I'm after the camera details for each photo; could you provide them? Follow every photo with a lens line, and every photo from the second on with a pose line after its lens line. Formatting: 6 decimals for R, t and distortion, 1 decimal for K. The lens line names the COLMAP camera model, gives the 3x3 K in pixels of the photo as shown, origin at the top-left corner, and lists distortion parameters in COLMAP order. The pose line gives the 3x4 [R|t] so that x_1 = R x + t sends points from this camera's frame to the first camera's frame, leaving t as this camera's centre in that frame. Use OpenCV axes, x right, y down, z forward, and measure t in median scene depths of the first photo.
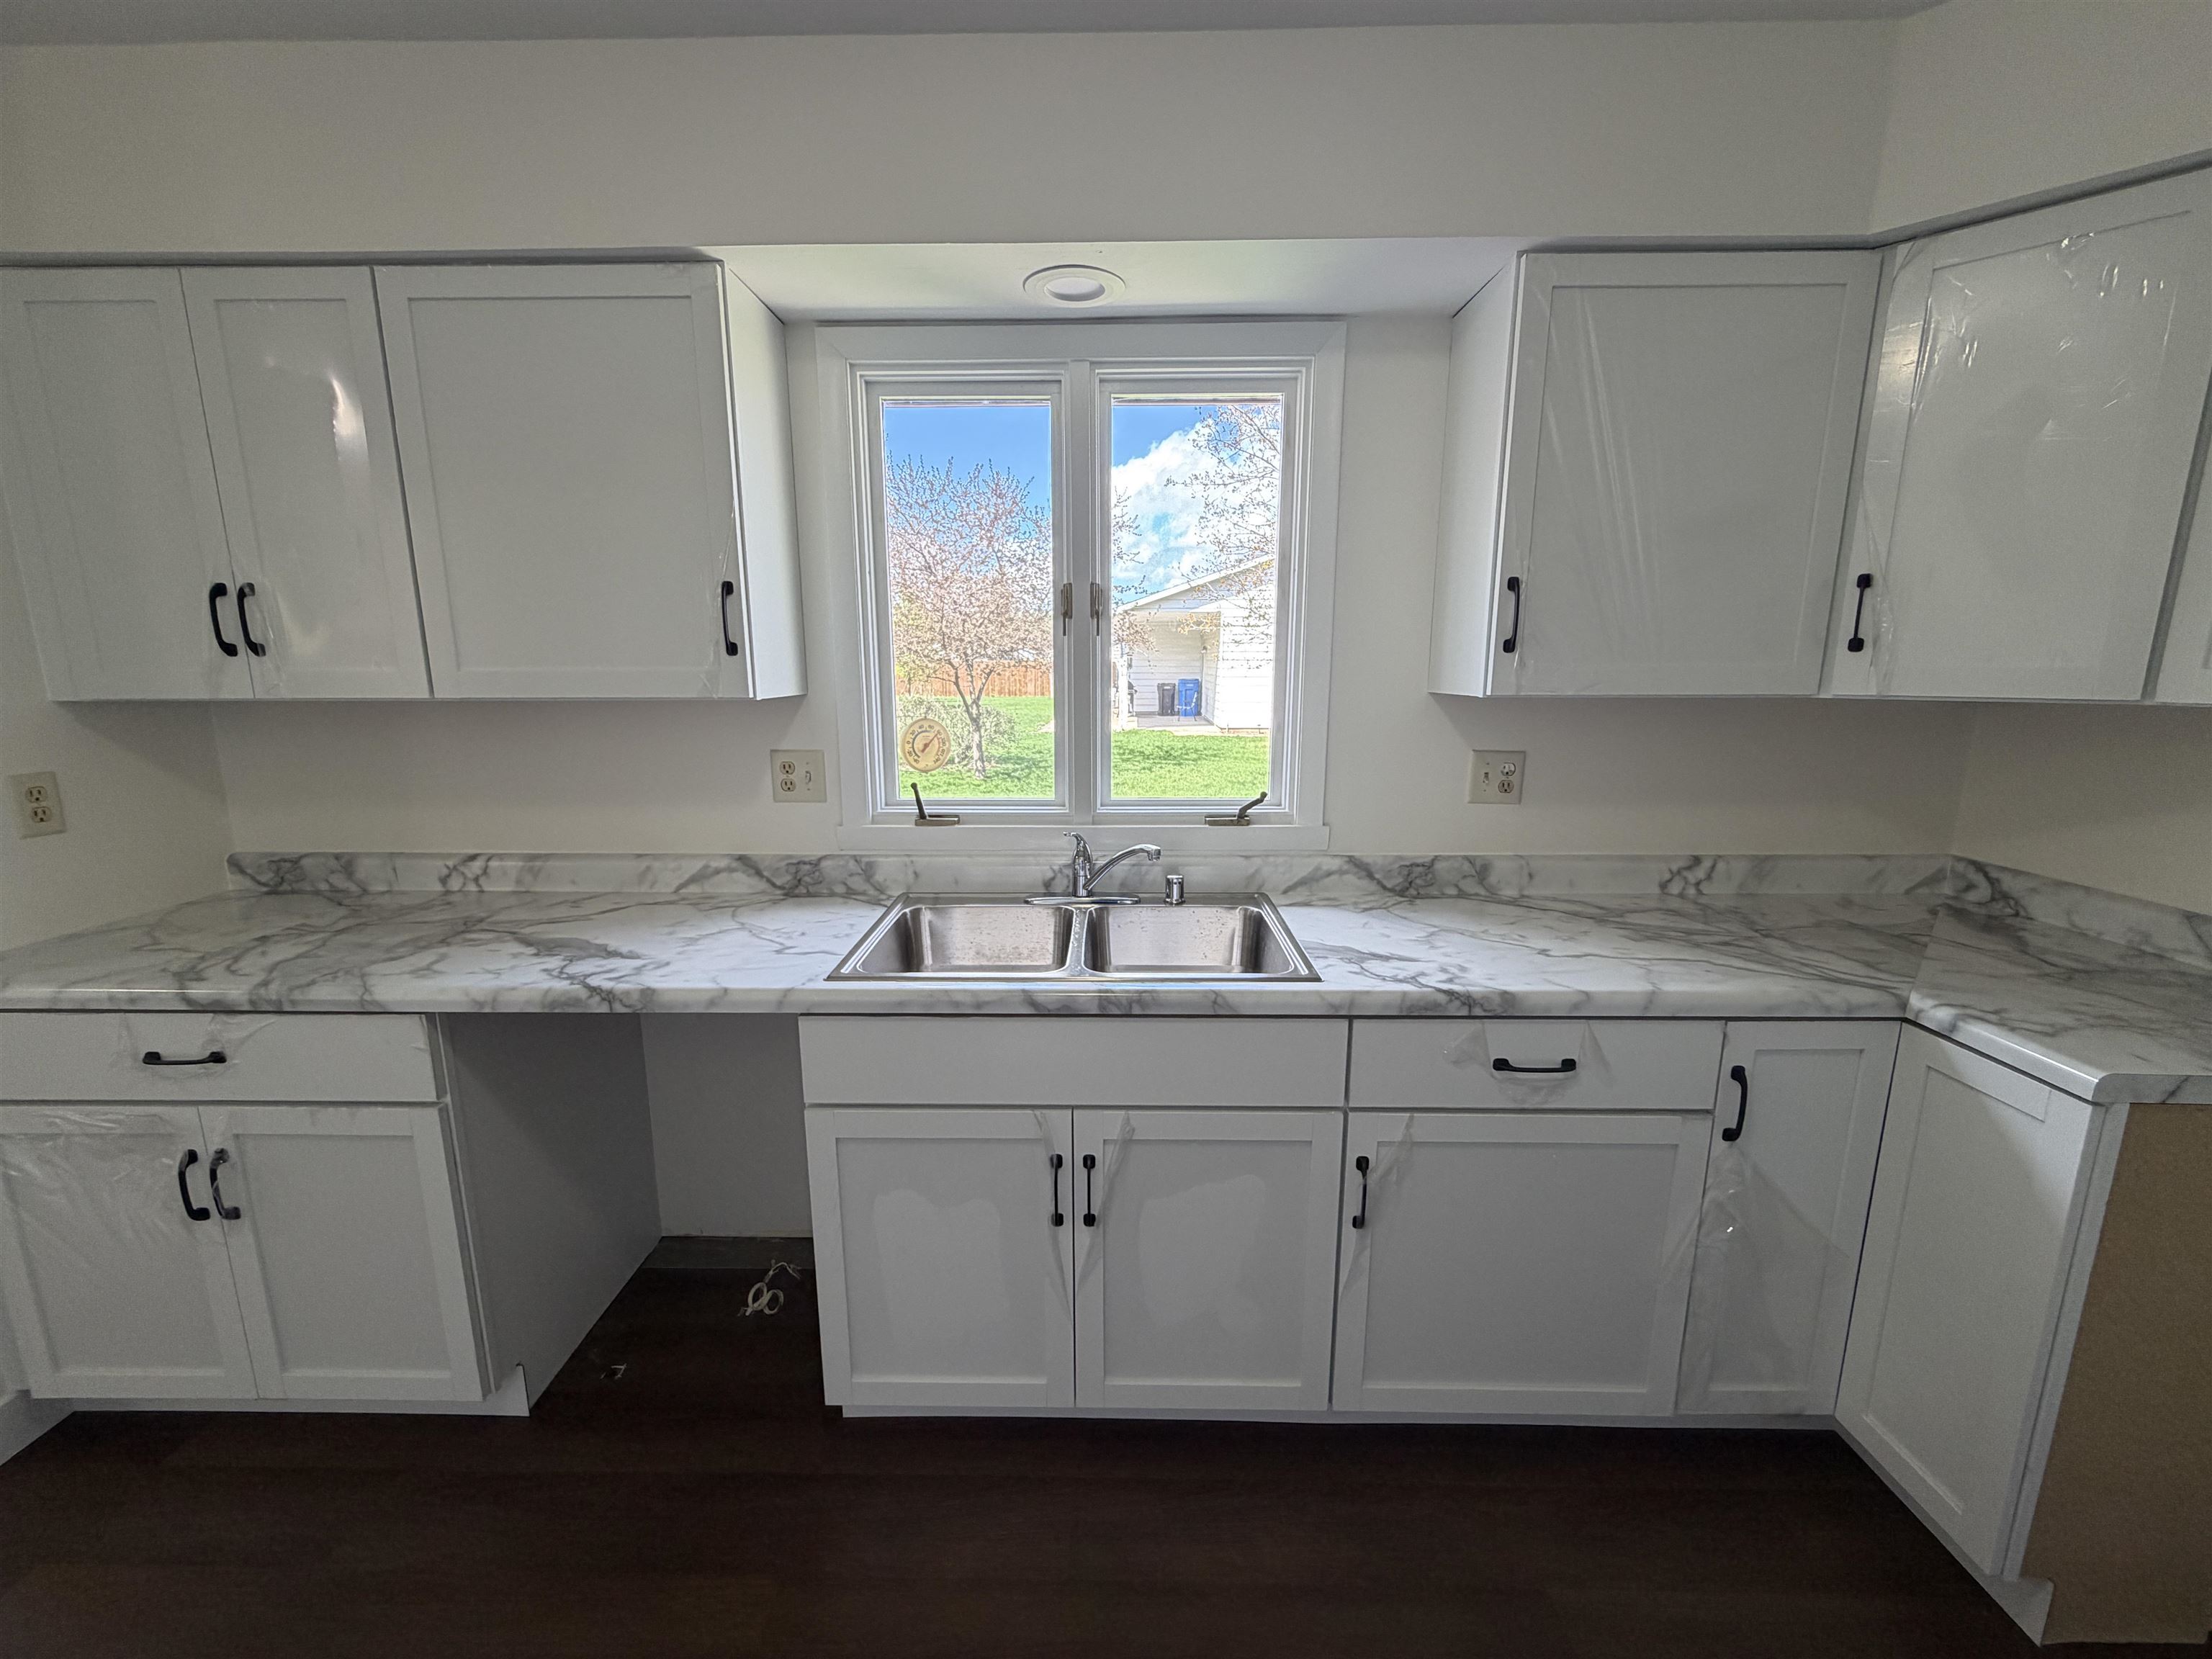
lens RADIAL K [[884.7, 0, 1098.1], [0, 884.7, 828.1], [0, 0, 1]] dist [0.000606, 0.000346]
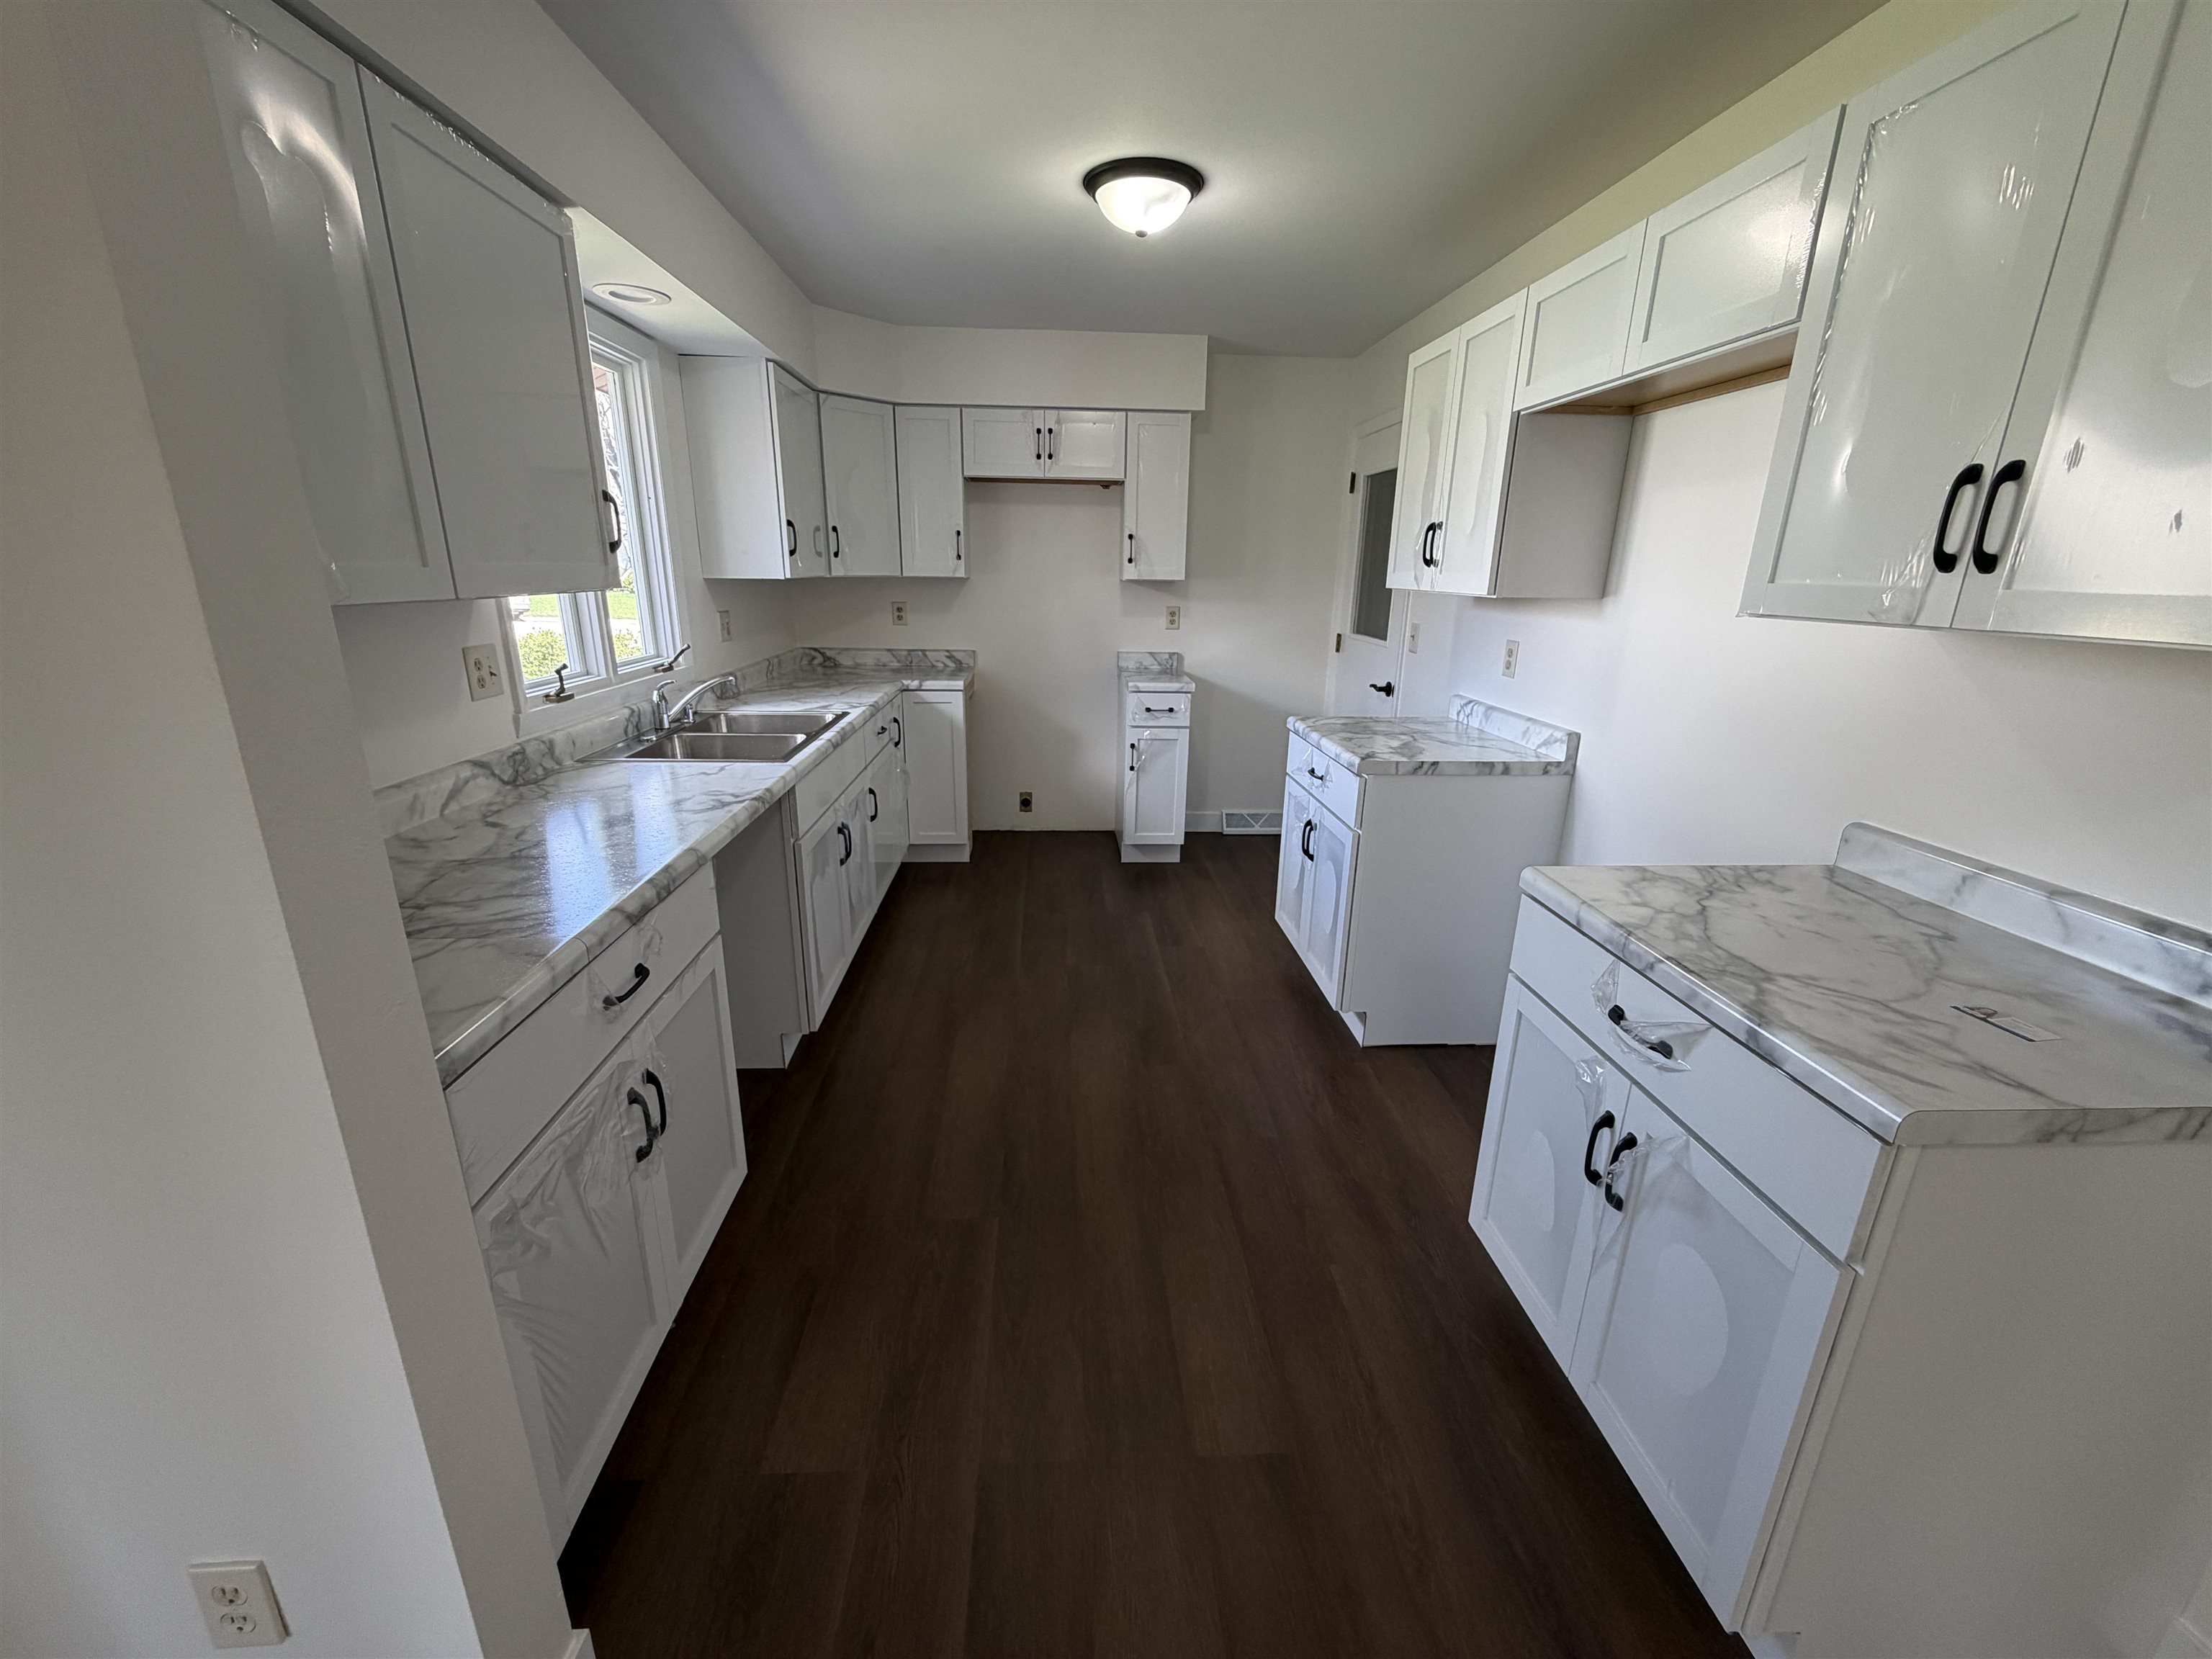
lens RADIAL K [[884.7, 0, 1098.1], [0, 884.7, 828.1], [0, 0, 1]] dist [0.000606, 0.000346]
pose [[-0.069499, -0.284767, 0.956074, -1.698489], [0.170651, 0.940871, 0.292643, -0.080785], [-0.982878, 0.183493, -0.016794, 0.427956]]
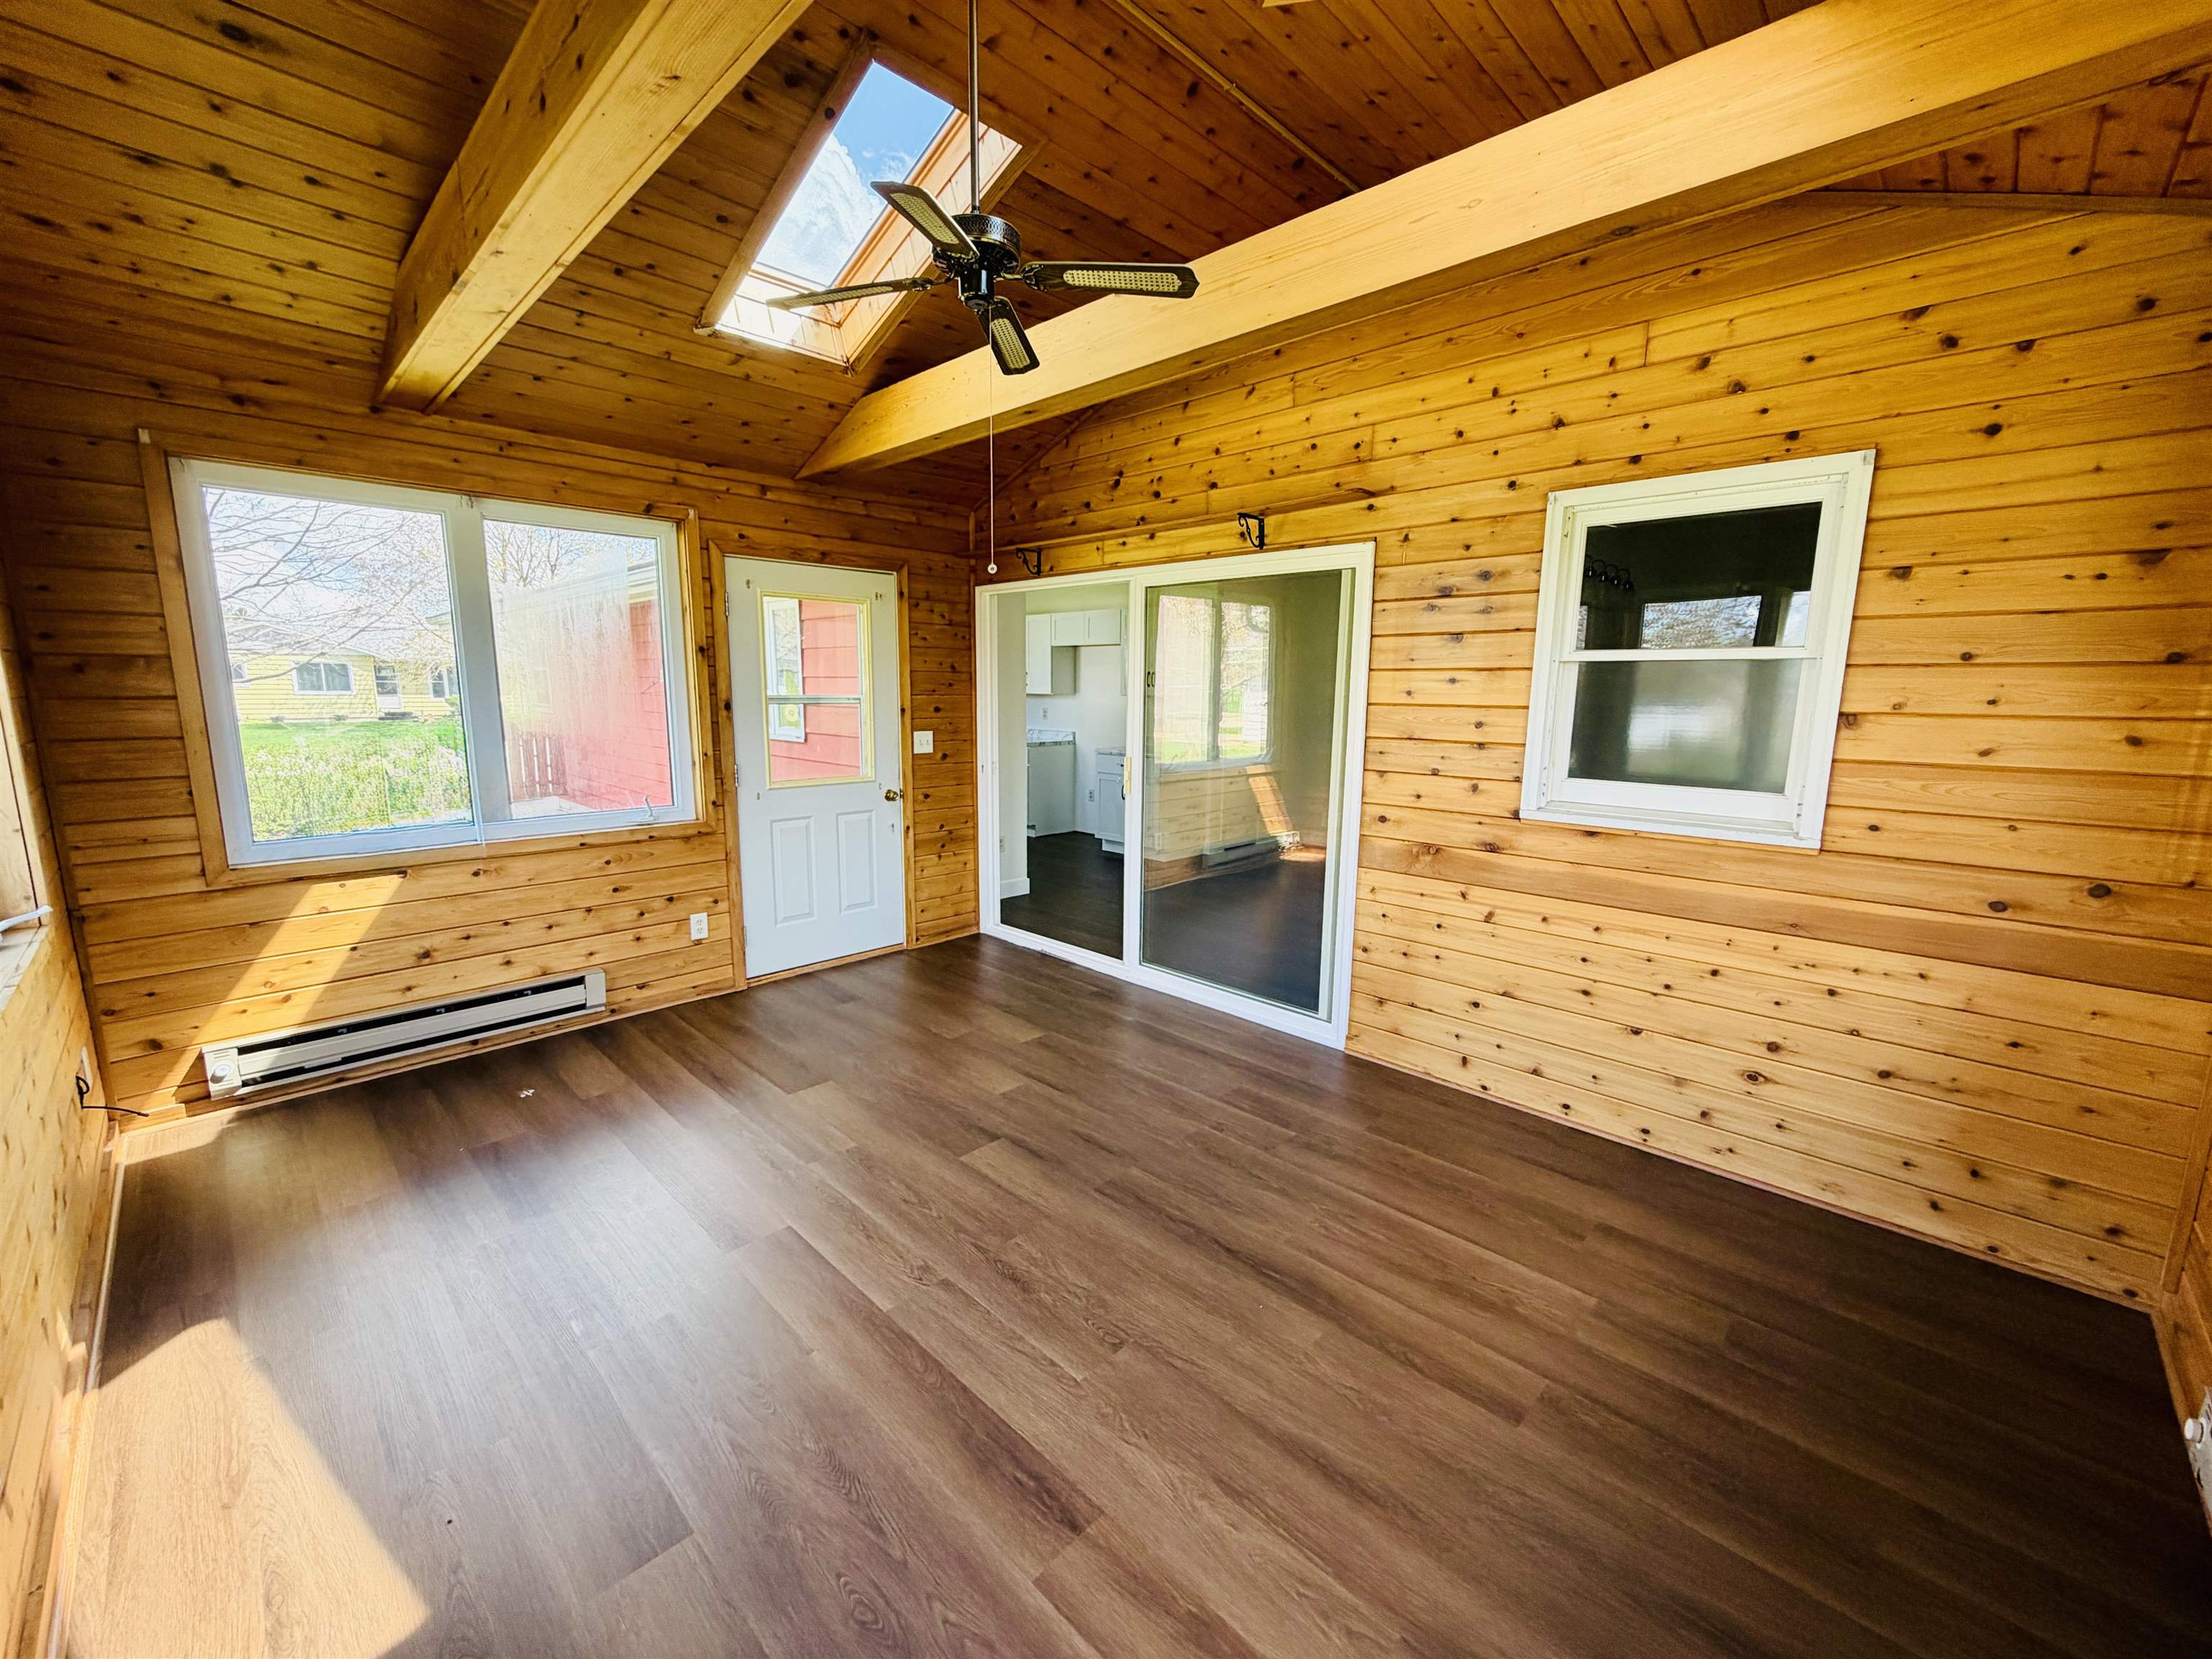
lens RADIAL K [[884.7, 0, 1098.1], [0, 884.7, 828.1], [0, 0, 1]] dist [0.000606, 0.000346]
pose [[-0.722970, -0.113912, 0.681424, -4.159221], [0.121301, 0.950063, 0.287518, -0.636805], [-0.680147, 0.290524, -0.673049, 3.323271]]
